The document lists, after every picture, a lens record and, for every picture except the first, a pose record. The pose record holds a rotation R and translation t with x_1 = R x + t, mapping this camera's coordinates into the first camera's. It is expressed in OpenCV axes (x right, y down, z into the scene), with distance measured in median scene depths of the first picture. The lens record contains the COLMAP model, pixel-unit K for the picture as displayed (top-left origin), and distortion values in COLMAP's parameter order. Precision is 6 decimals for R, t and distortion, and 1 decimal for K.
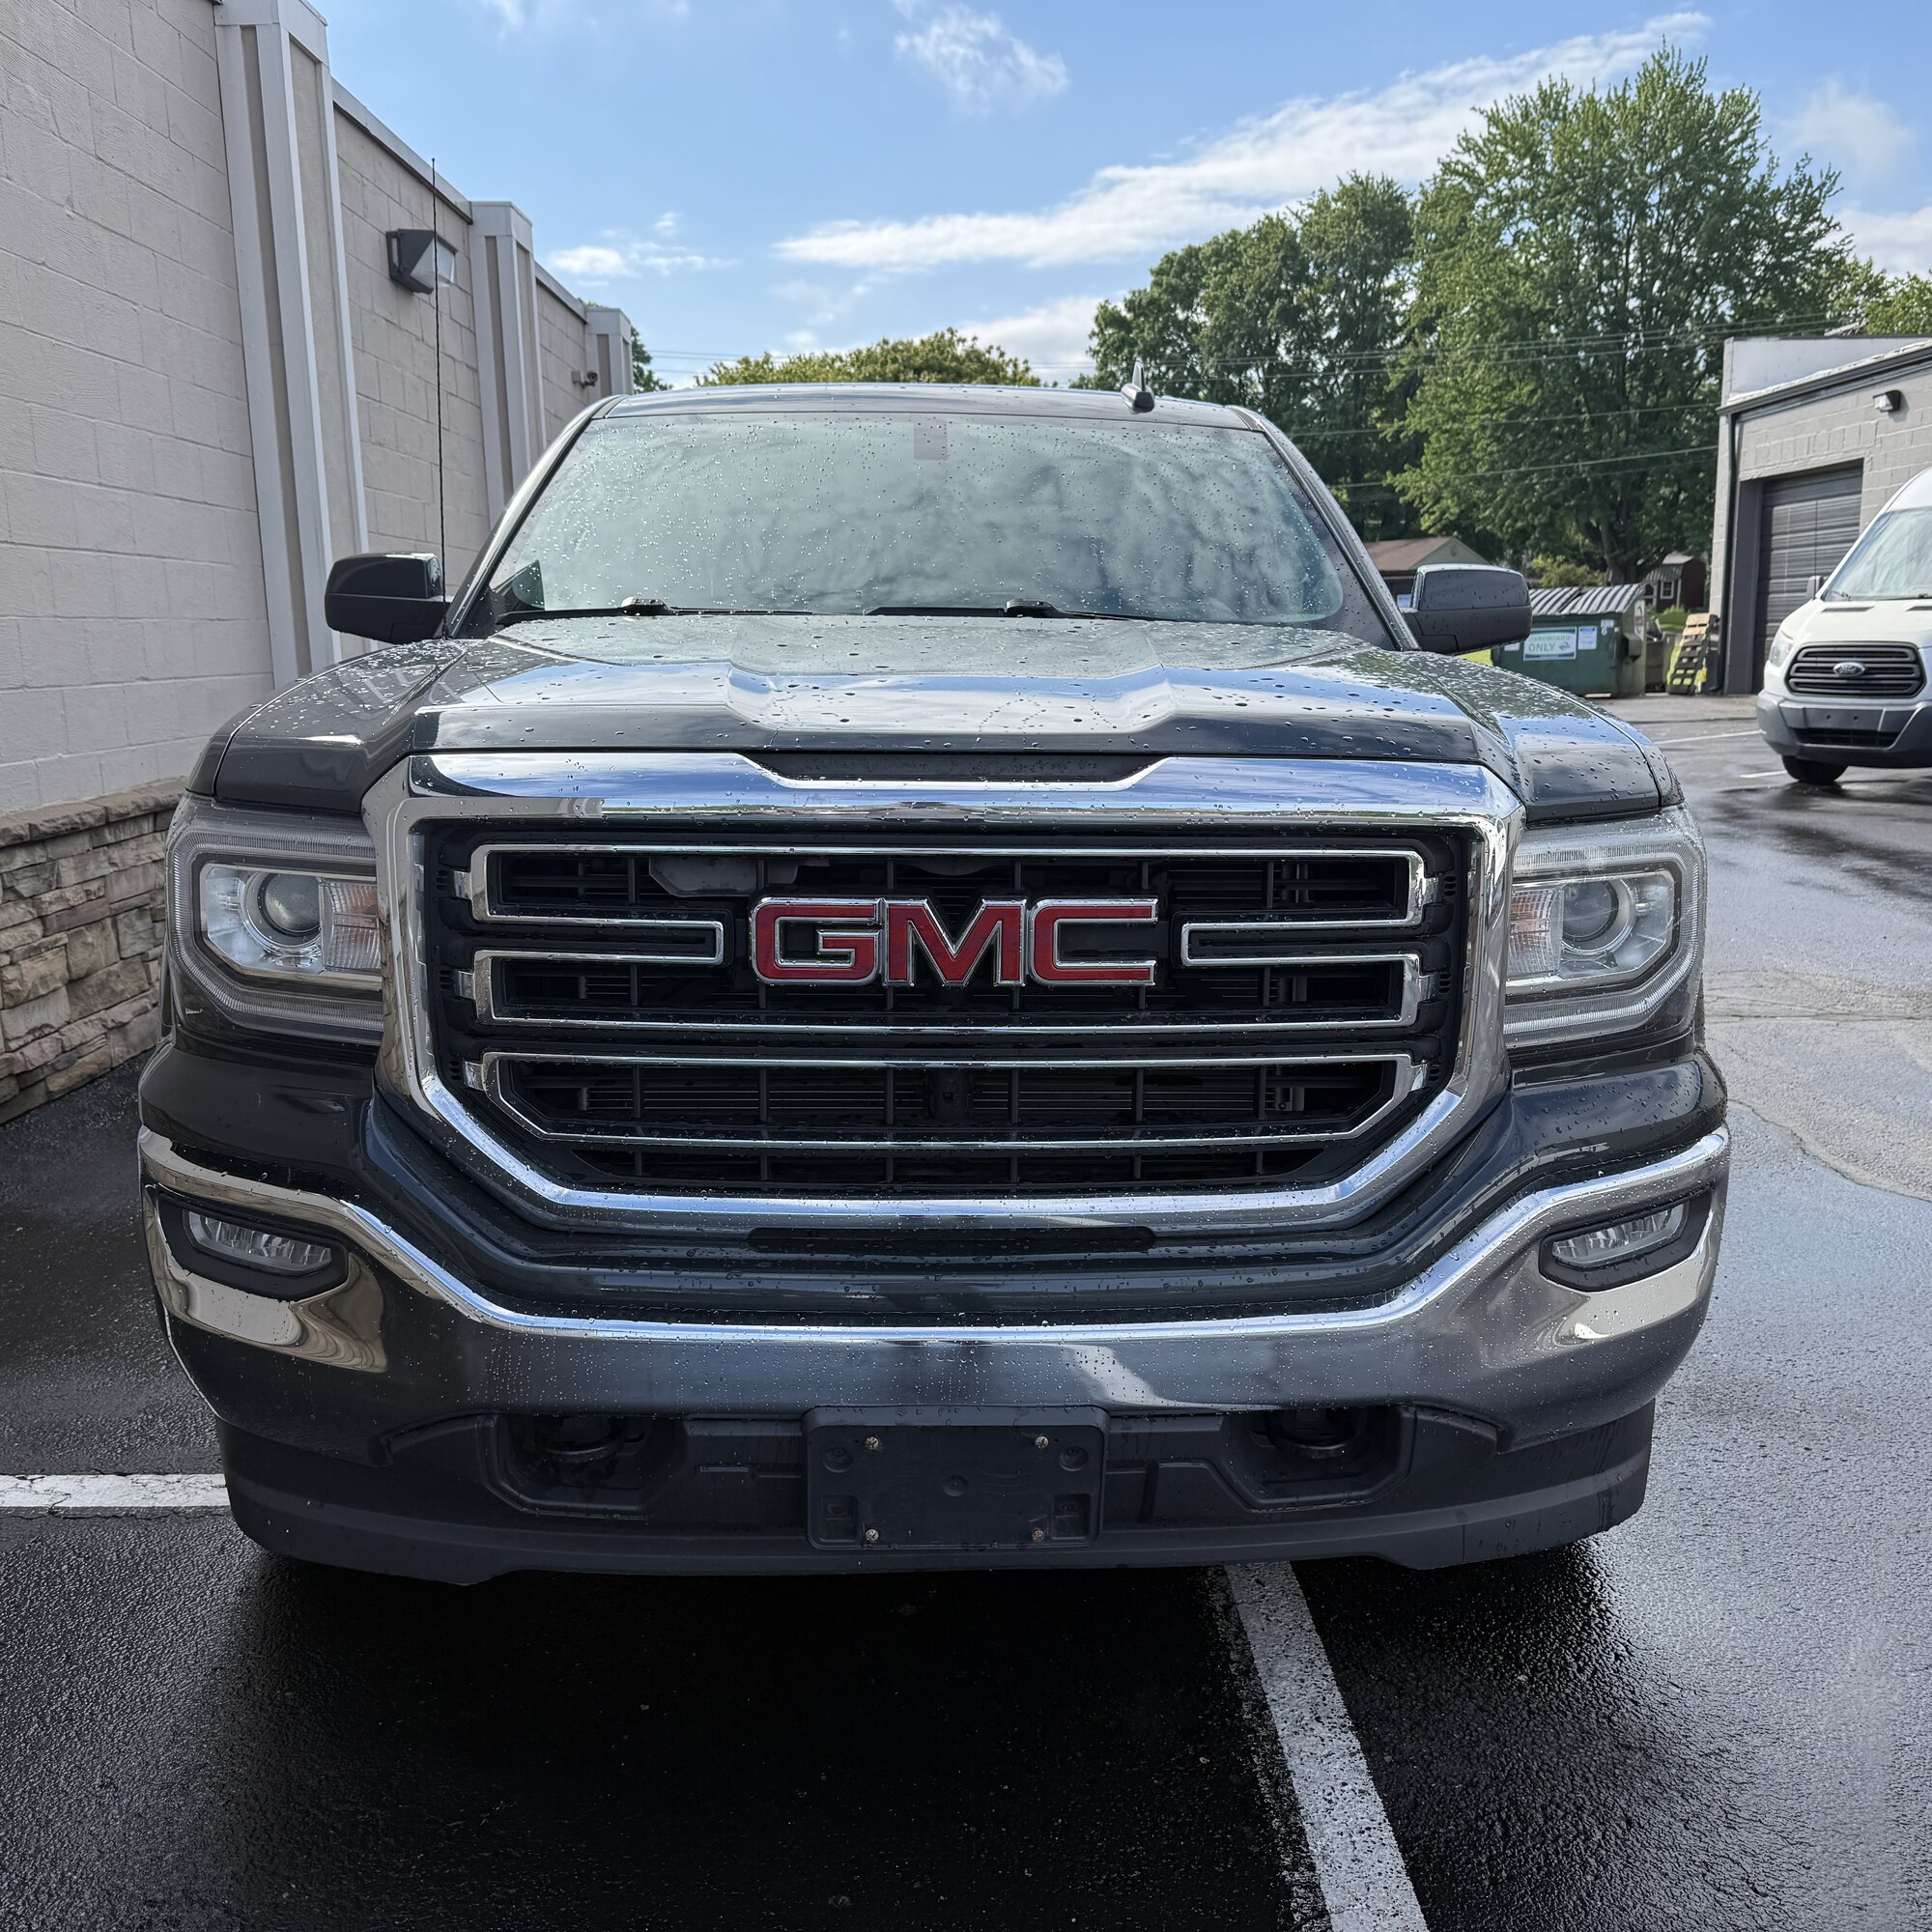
lens RADIAL K [[1897.4, 0, 966.0], [0, 1897.4, 966.0], [0, 0, 1]] dist [-0.057417, 0.193474]
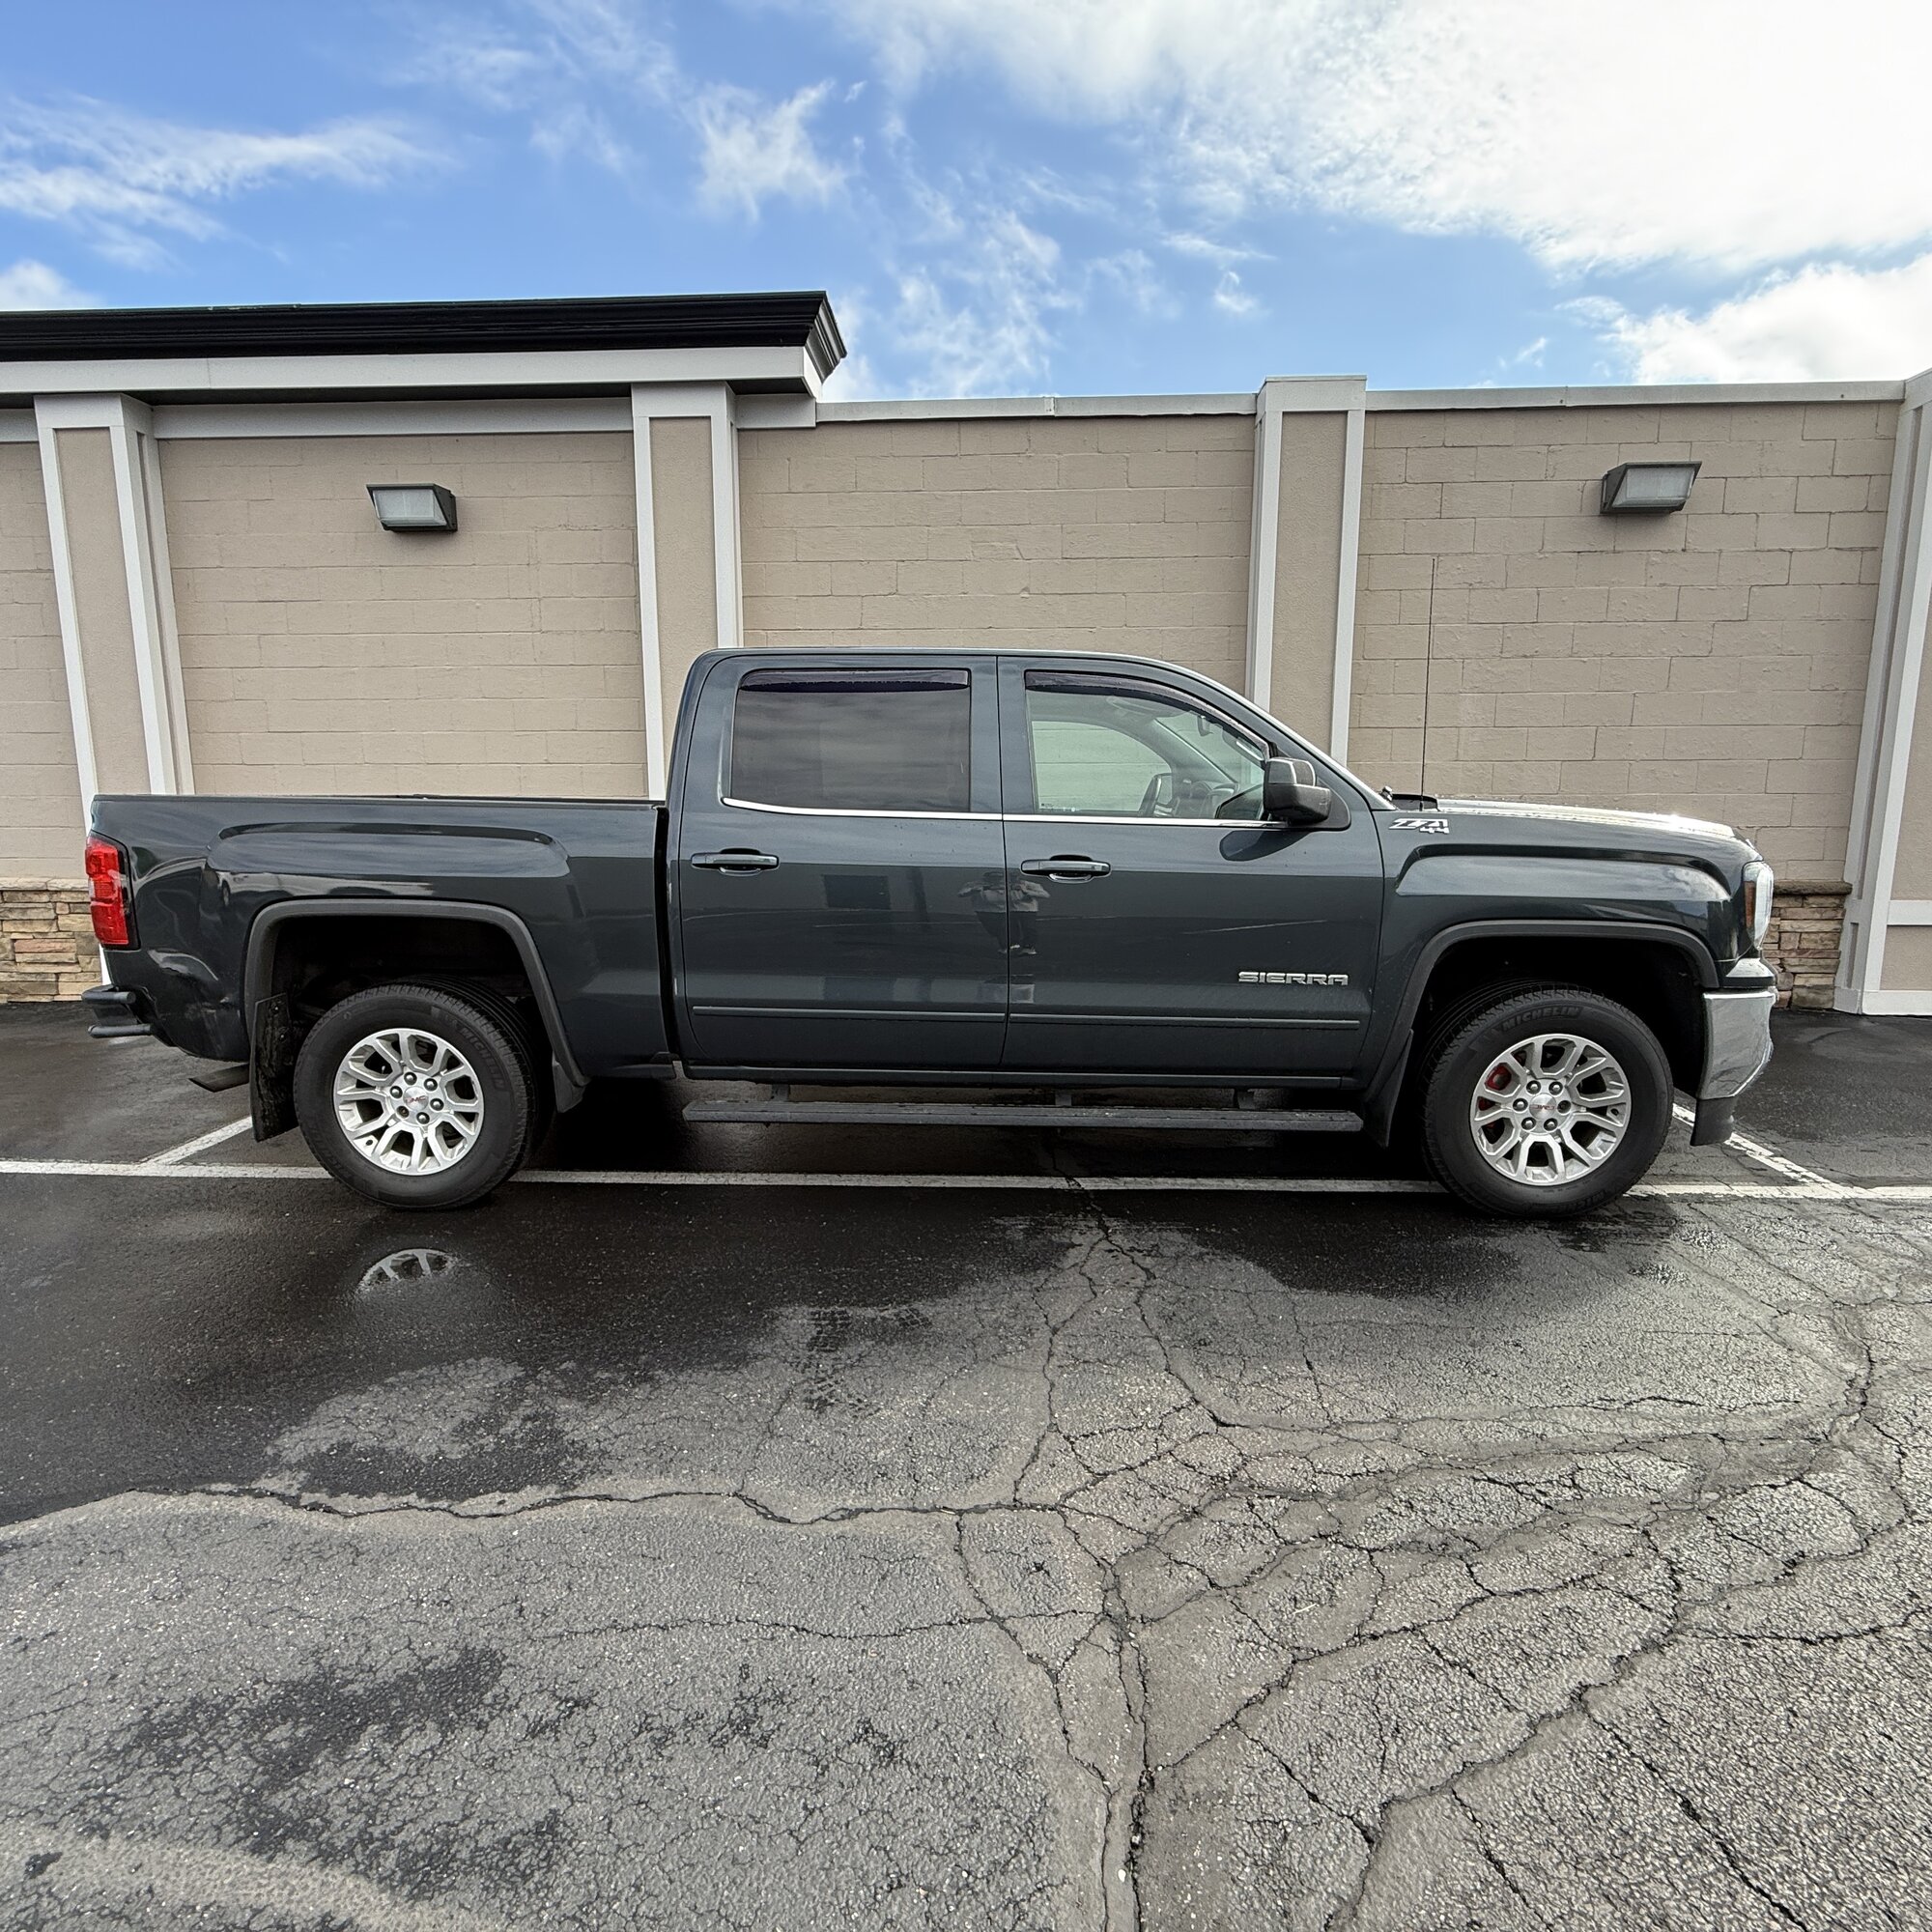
lens RADIAL K [[1021.2, 0, 961.5], [0, 1021.2, 961.9], [0, 0, 1]] dist [-0.000102, -0.000241]
pose [[-0.058905, 0.164950, -0.984541, 1.873806], [-0.175464, 0.969189, 0.172876, -0.546263], [0.982722, 0.182935, -0.028147, 2.934042]]
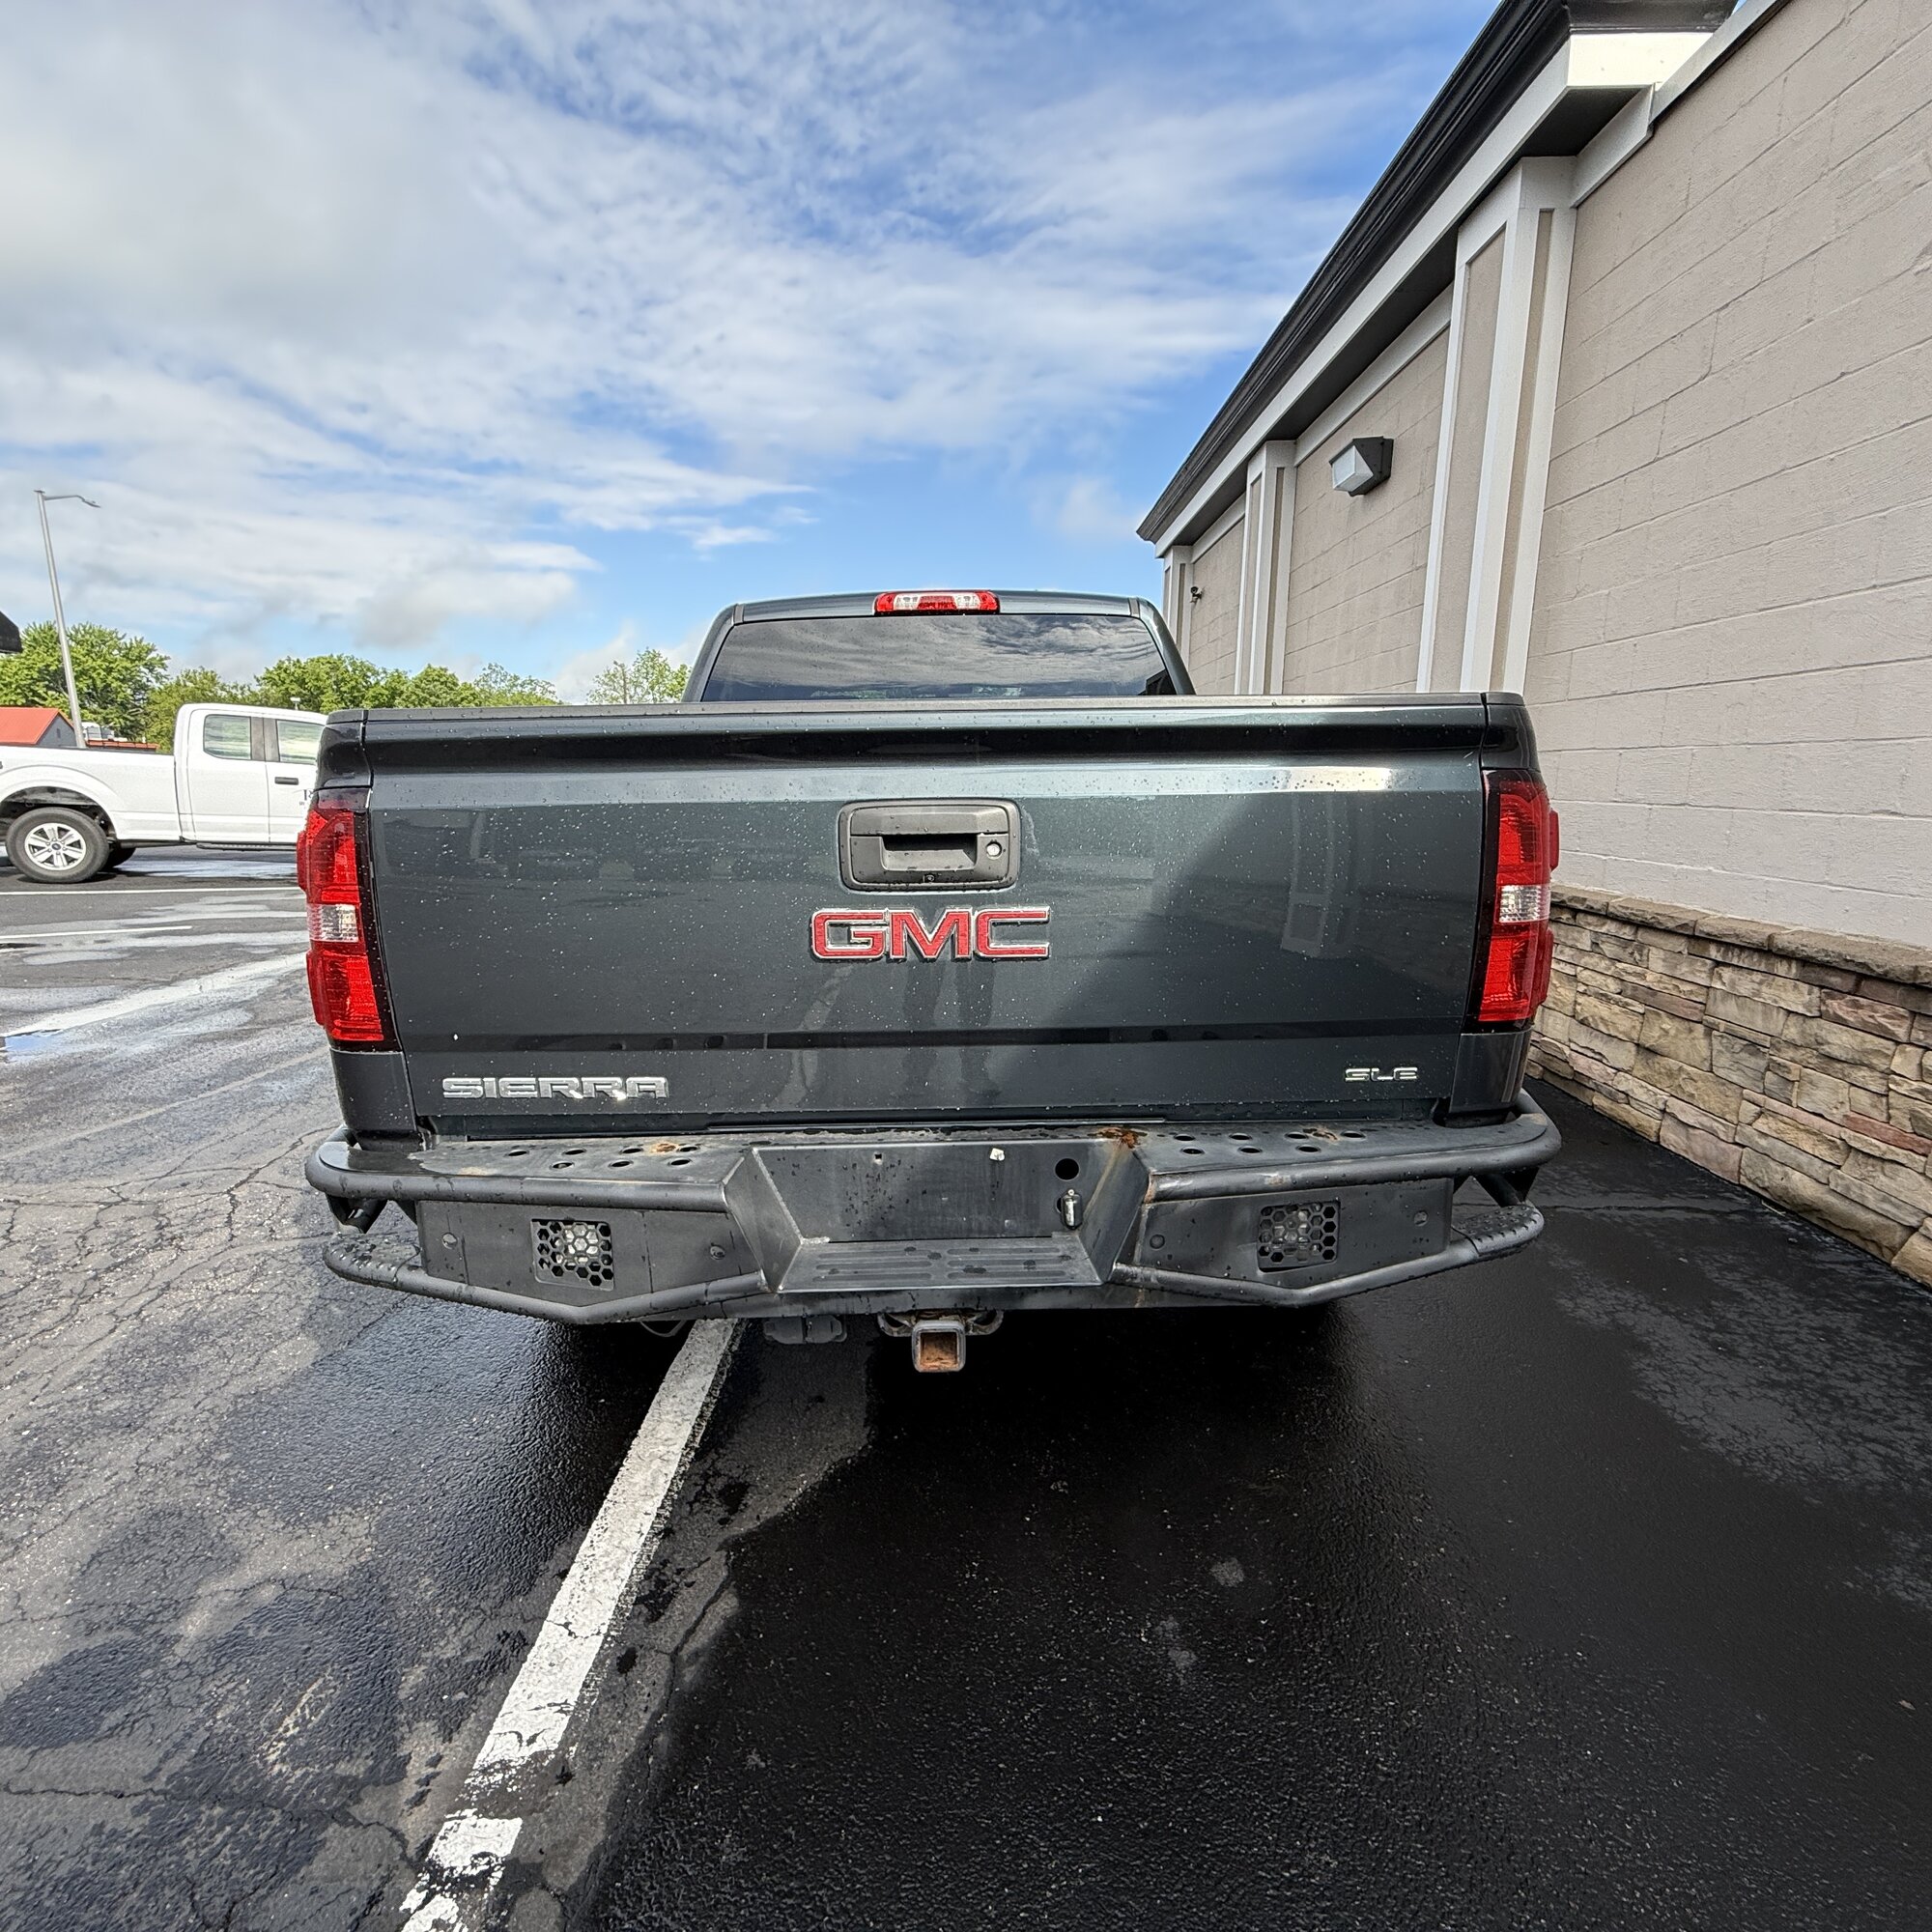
lens RADIAL K [[1021.2, 0, 961.5], [0, 1021.2, 961.9], [0, 0, 1]] dist [-0.000102, -0.000241]
pose [[-0.999737, 0.009152, 0.021031, -0.125185], [0.016028, 0.934659, 0.355185, -0.765509], [-0.016407, 0.355428, -0.934560, 4.388812]]
